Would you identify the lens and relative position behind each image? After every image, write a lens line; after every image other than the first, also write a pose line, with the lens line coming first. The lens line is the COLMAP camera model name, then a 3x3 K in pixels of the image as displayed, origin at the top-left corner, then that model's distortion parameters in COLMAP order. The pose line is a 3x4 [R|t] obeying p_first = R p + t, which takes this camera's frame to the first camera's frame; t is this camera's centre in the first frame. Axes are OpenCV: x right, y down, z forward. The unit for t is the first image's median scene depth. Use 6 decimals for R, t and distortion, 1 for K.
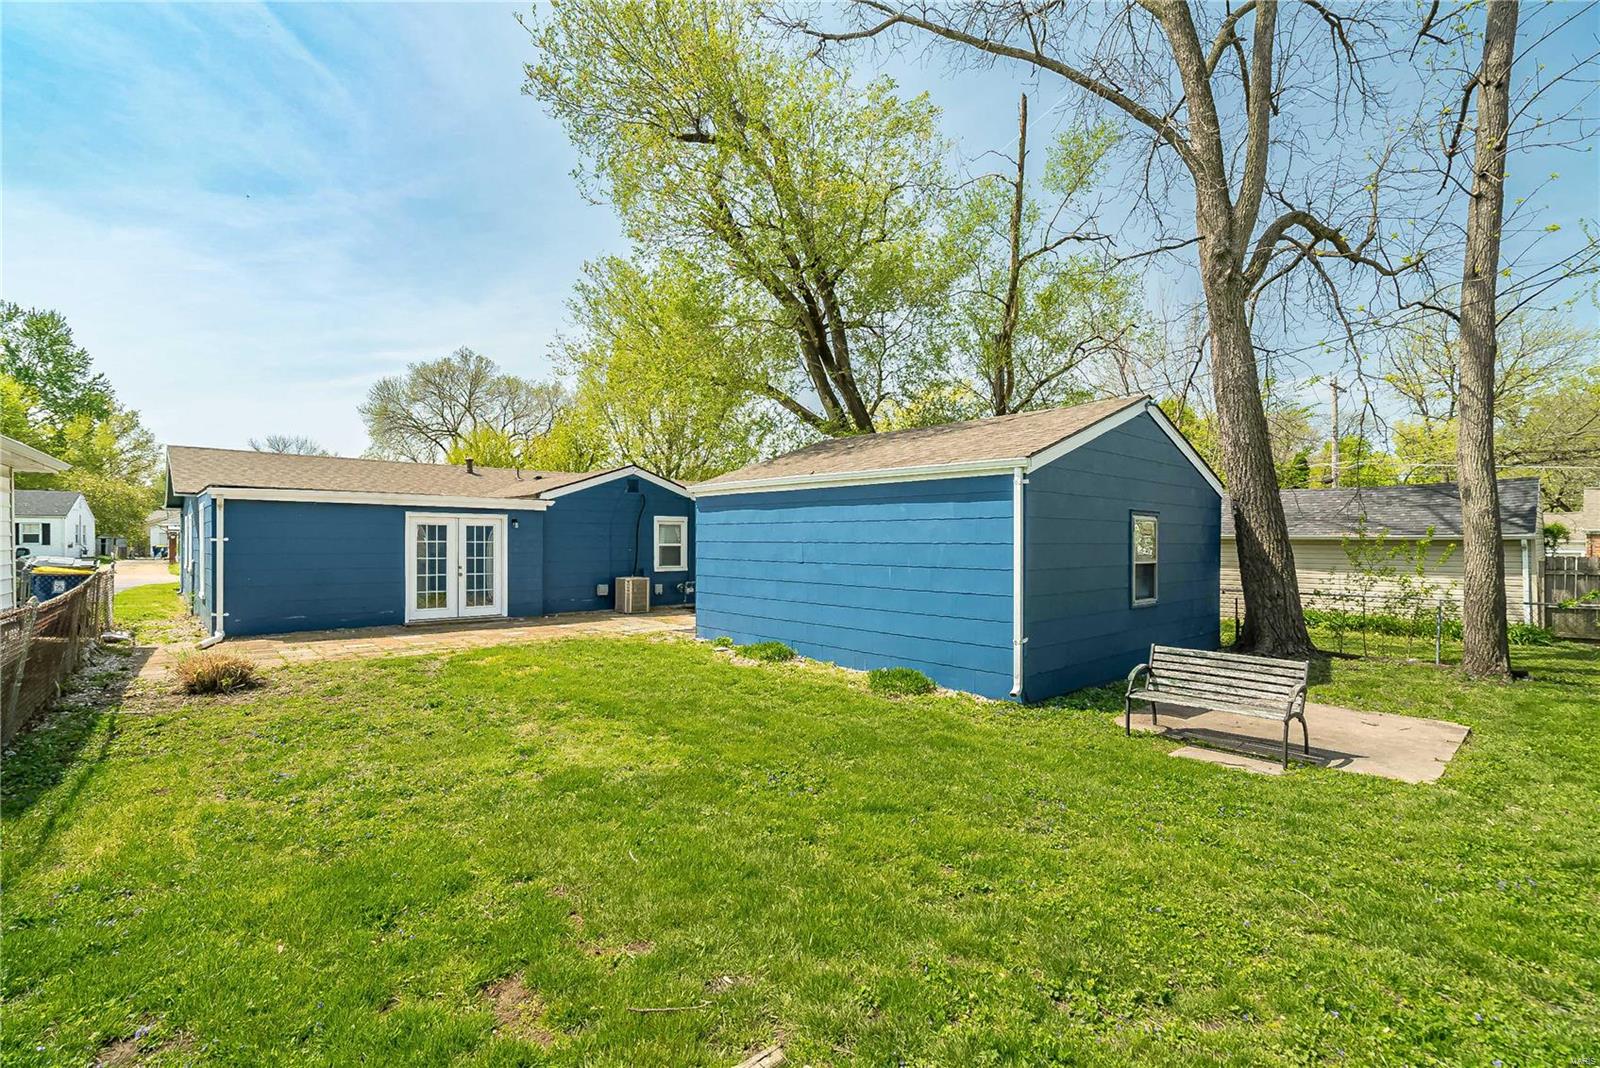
lens RADIAL K [[751.9, 0, 844.5], [0, 751.9, 543.4], [0, 0, 1]] dist [-0.001565, 0.004641]
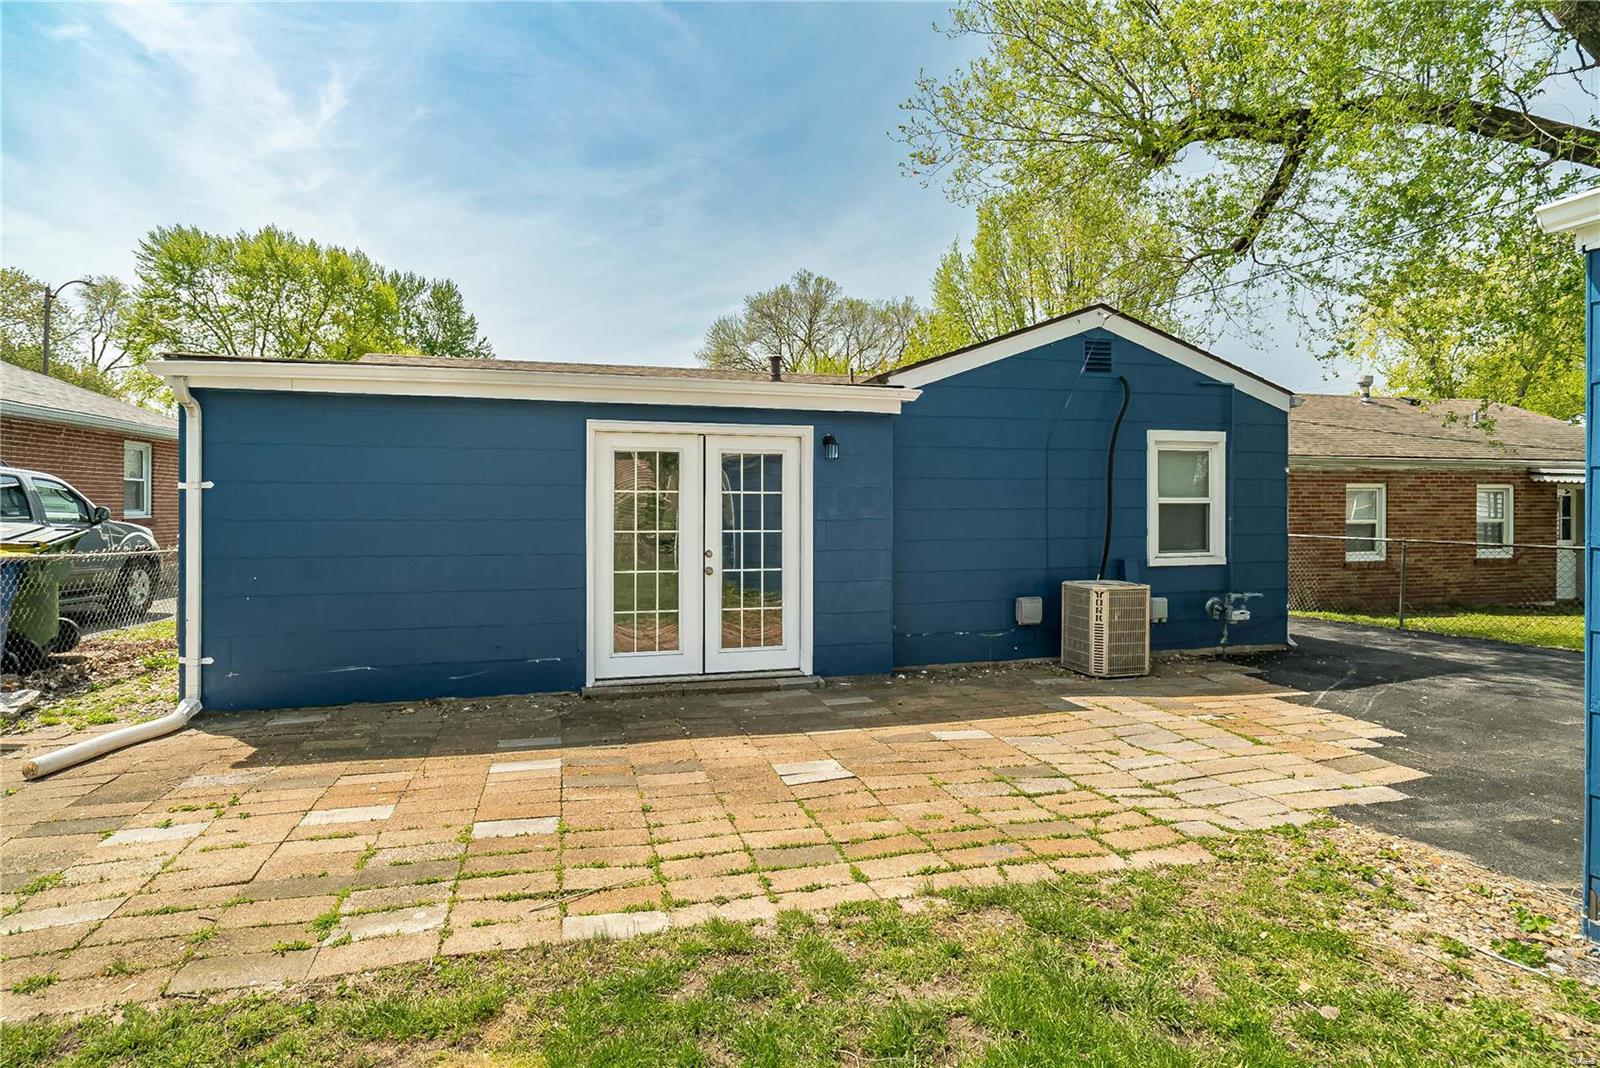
lens RADIAL K [[866.5, 0, 854.0], [0, 866.5, 511.3], [0, 0, 1]] dist [0.005529, -0.000253]
pose [[0.911140, 0.000800, -0.412097, -0.181600], [0.000801, 0.999993, 0.003711, 0.005111], [0.412097, -0.003711, 0.911132, 0.450790]]
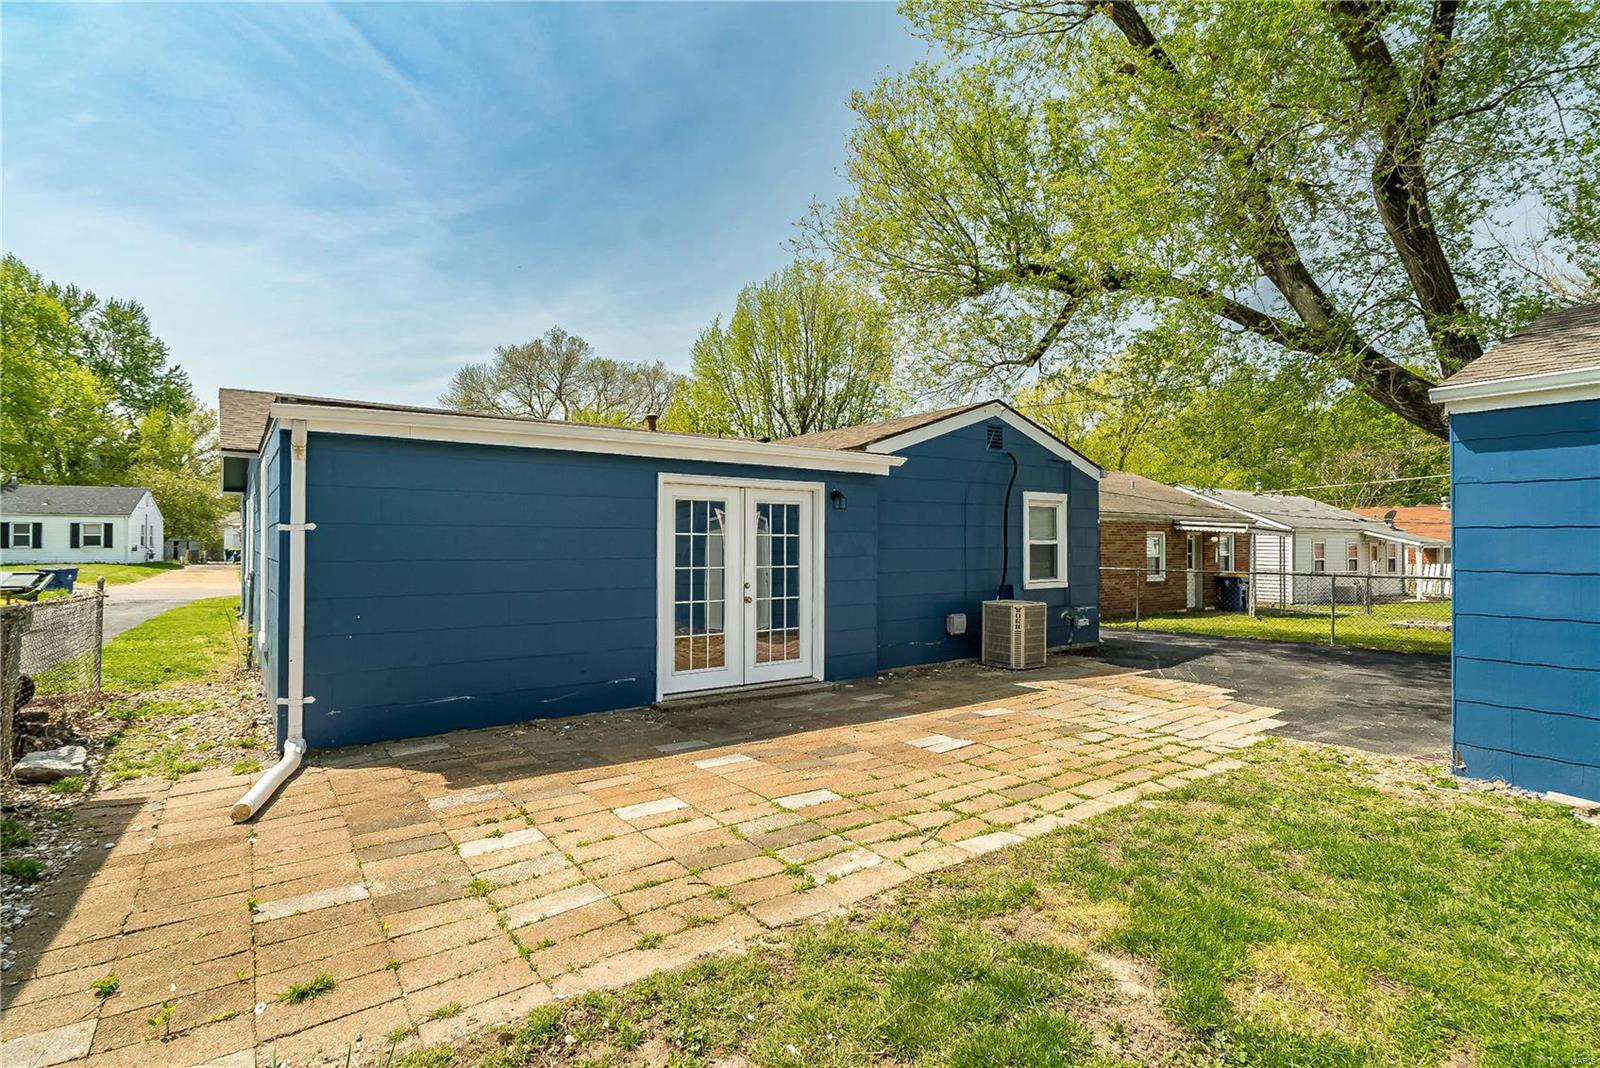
lens RADIAL K [[752.5, 0, 838.5], [0, 752.5, 534.9], [0, 0, 1]] dist [0.002443, 0.000713]
pose [[0.997672, -0.002492, -0.068149, -0.314104], [0.001397, 0.999869, -0.016118, 0.004716], [0.068180, 0.015985, 0.997545, 0.377666]]
